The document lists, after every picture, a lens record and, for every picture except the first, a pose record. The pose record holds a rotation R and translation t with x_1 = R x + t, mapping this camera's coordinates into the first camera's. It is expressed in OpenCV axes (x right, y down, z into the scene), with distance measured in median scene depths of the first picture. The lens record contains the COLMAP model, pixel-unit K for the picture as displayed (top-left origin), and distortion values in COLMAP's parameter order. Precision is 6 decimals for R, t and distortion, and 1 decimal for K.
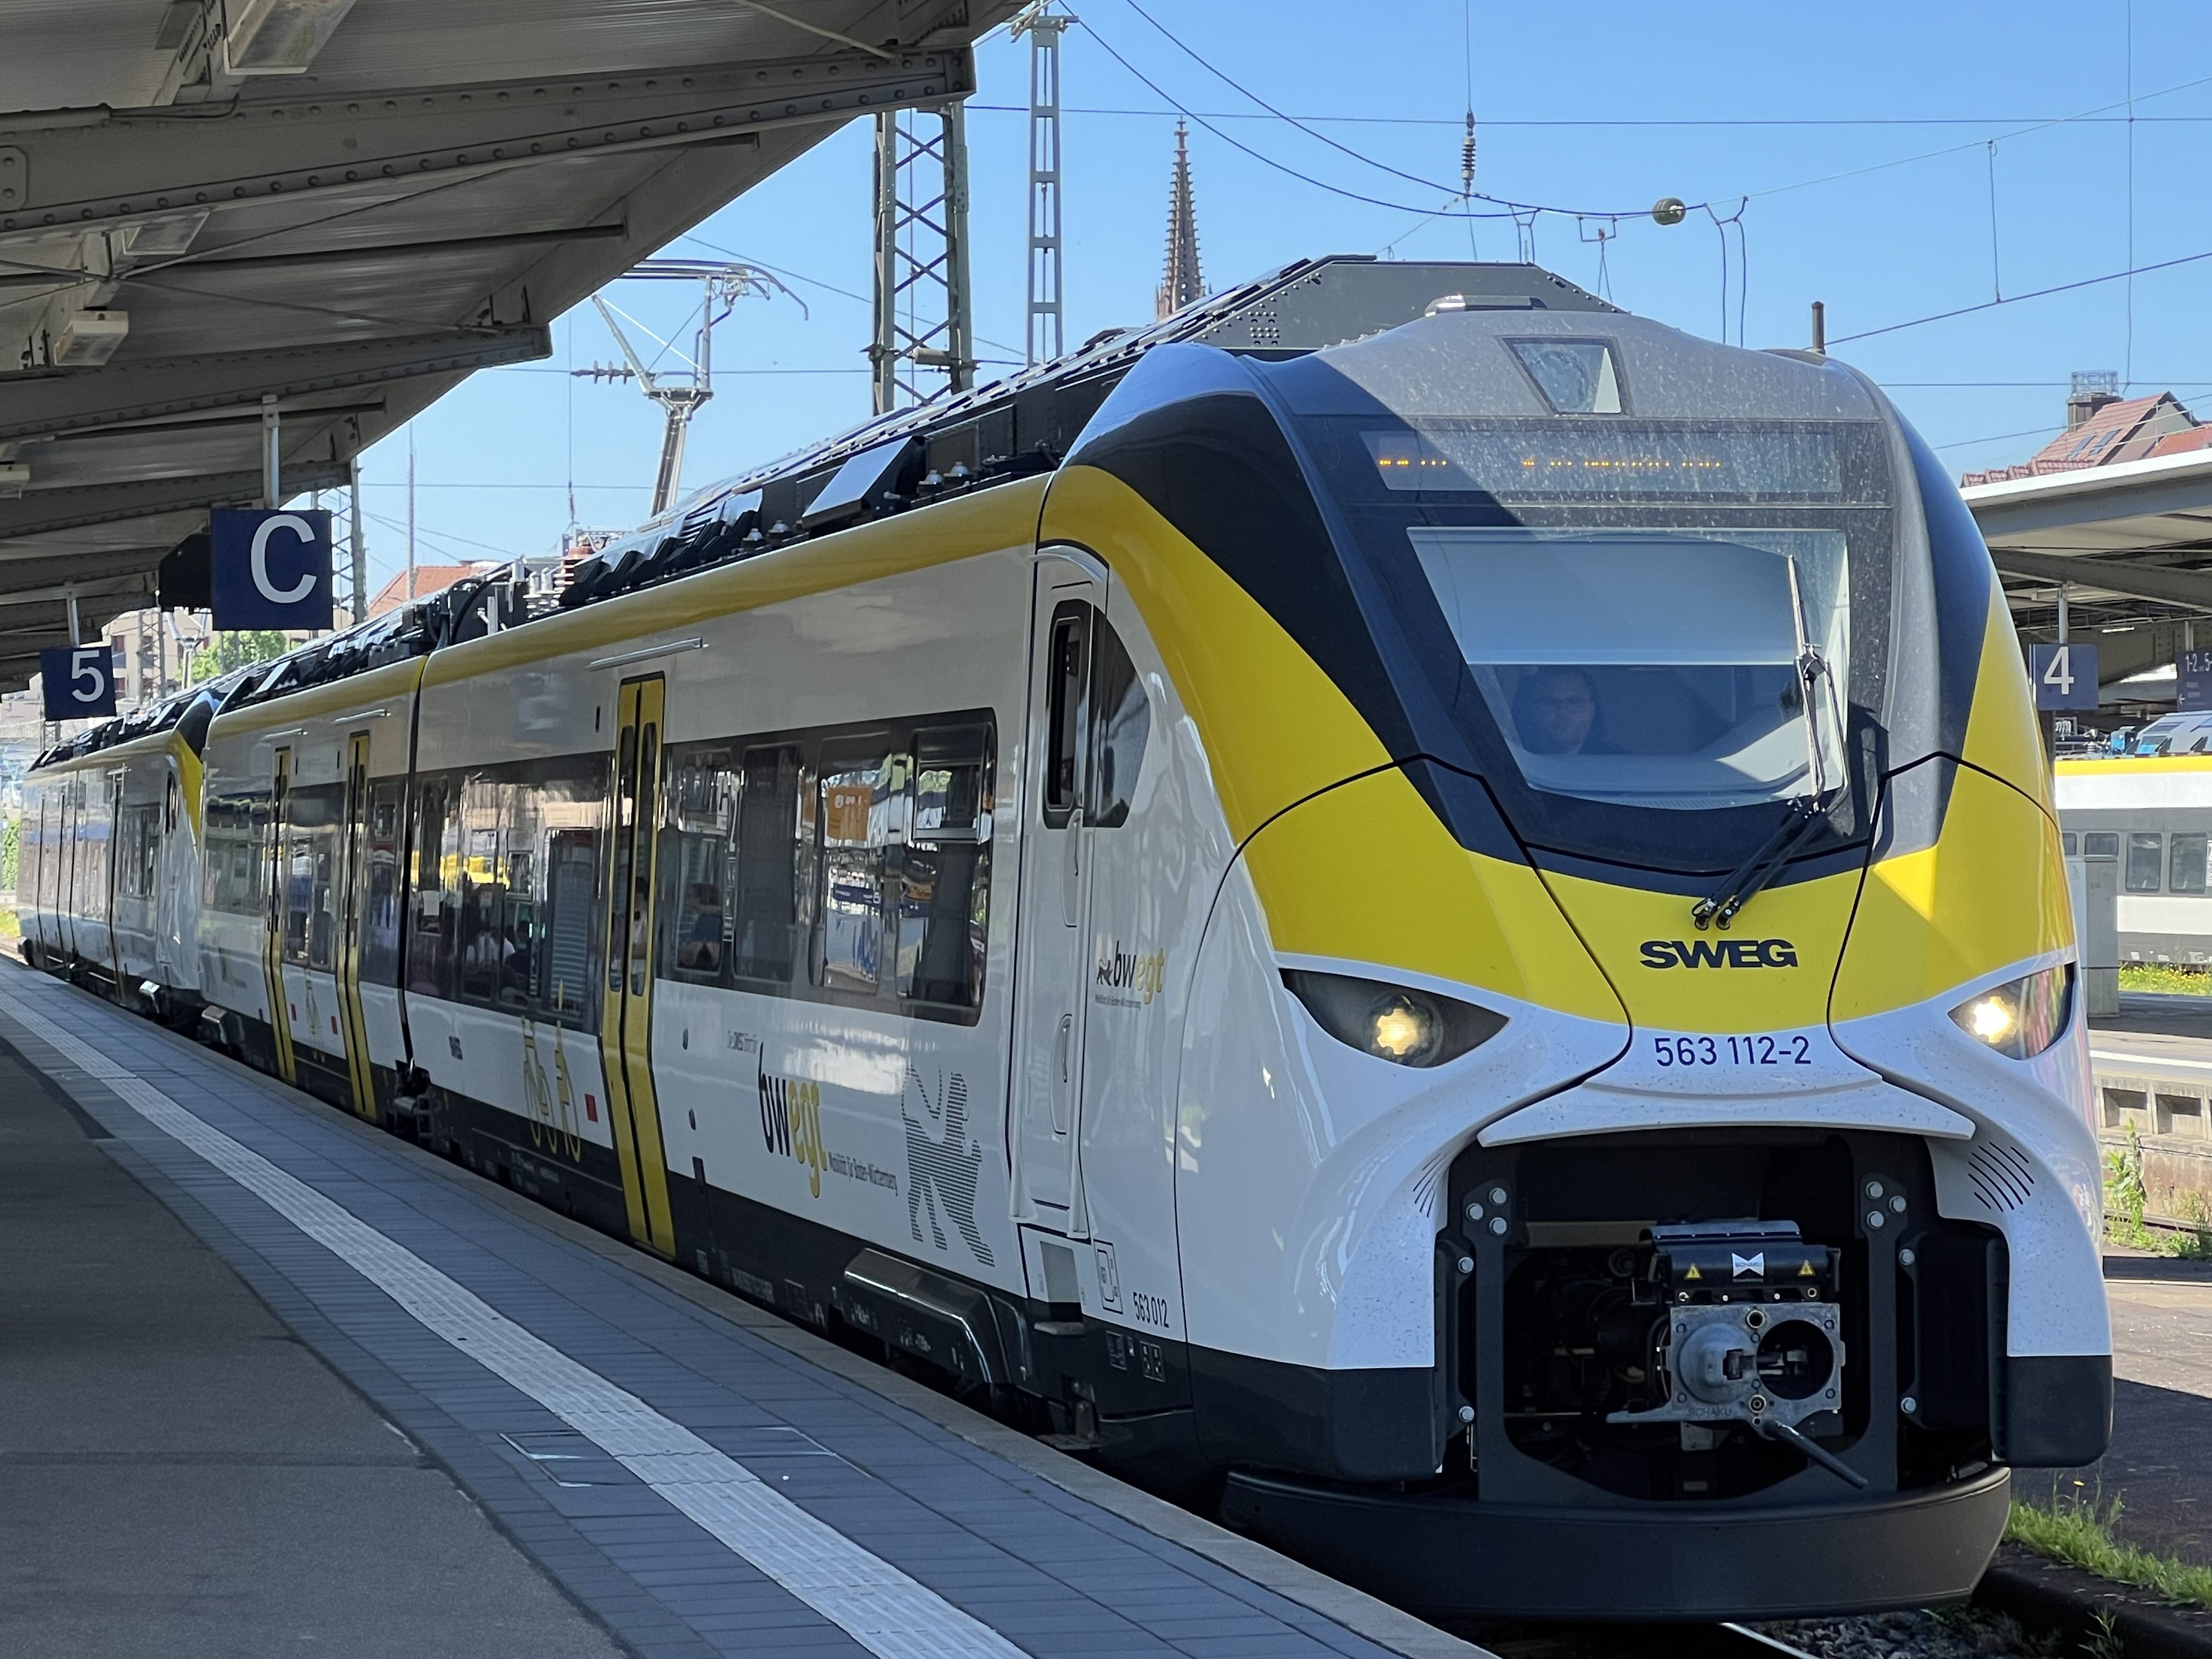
lens RADIAL K [[6771.7, 0, 1106.0], [0, 6771.7, 829.5], [0, 0, 1]] dist [-0.636124, 17.945633]
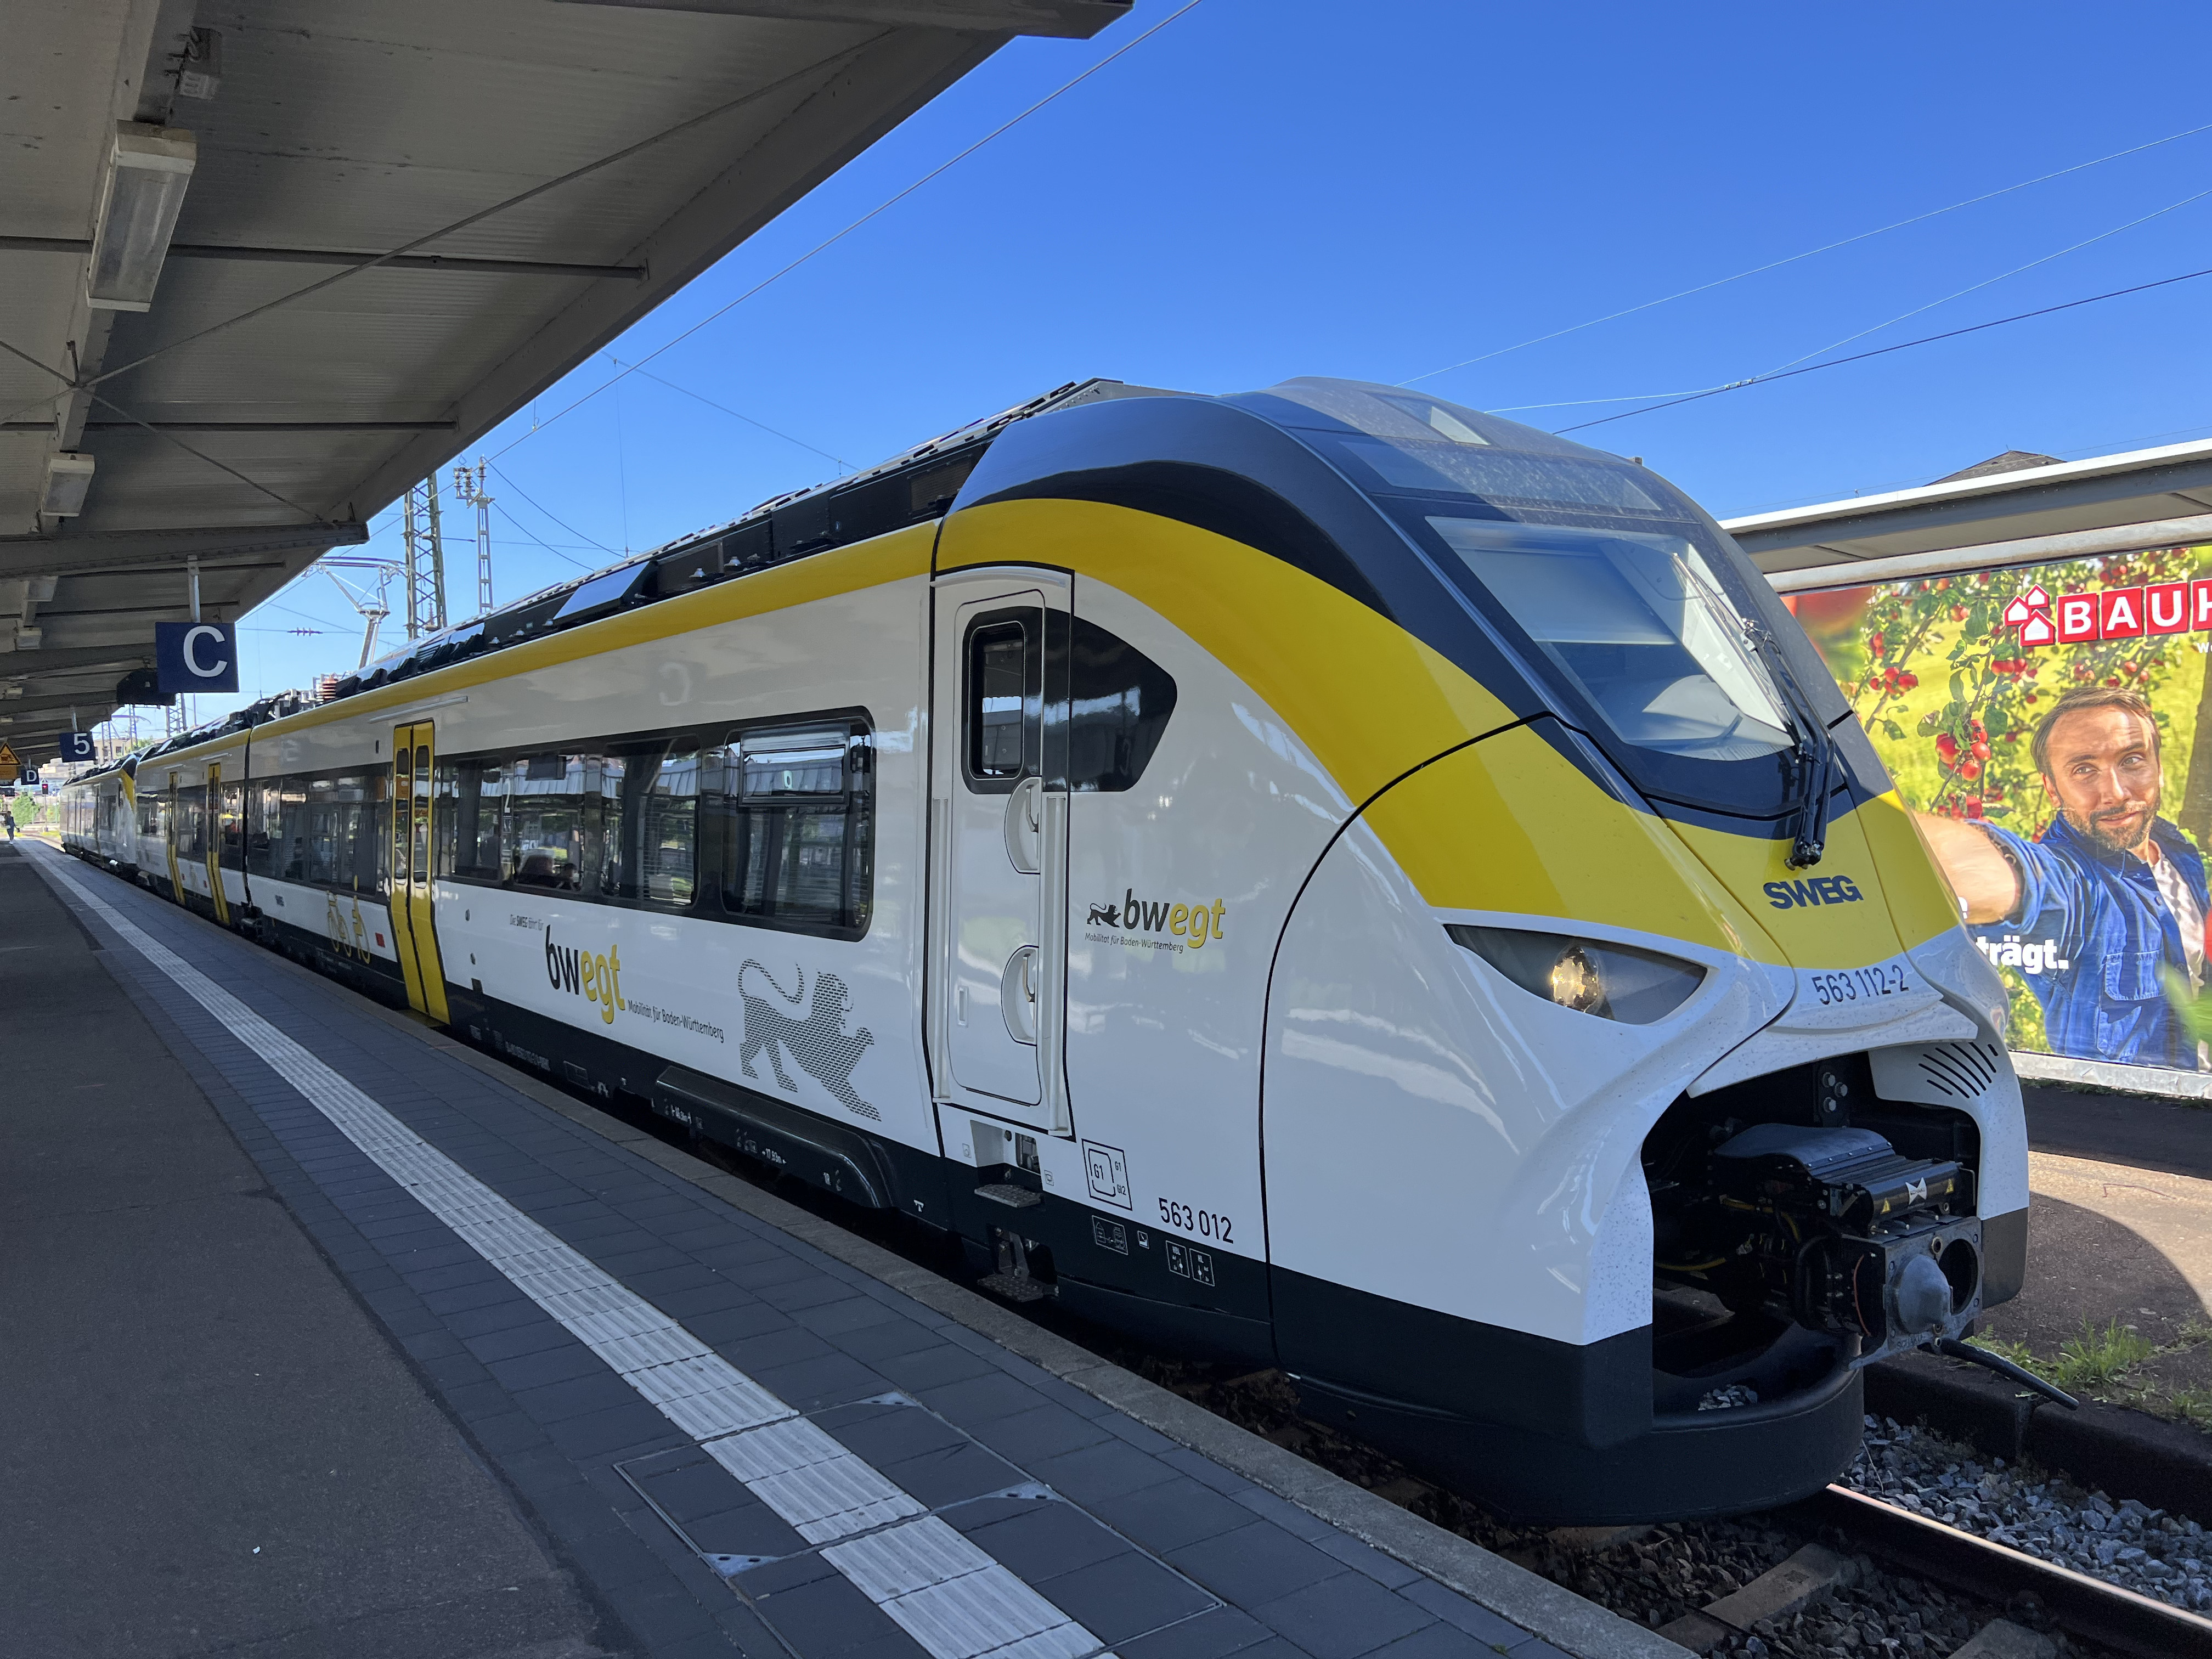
lens RADIAL K [[1662.2, 0, 1106.0], [0, 1662.2, 829.5], [0, 0, 1]] dist [0.052205, -0.060348]
pose [[0.922715, -0.034999, 0.383891, -0.092925], [0.025273, 0.999220, 0.030351, -0.002115], [-0.384654, -0.018304, 0.922879, 0.628655]]
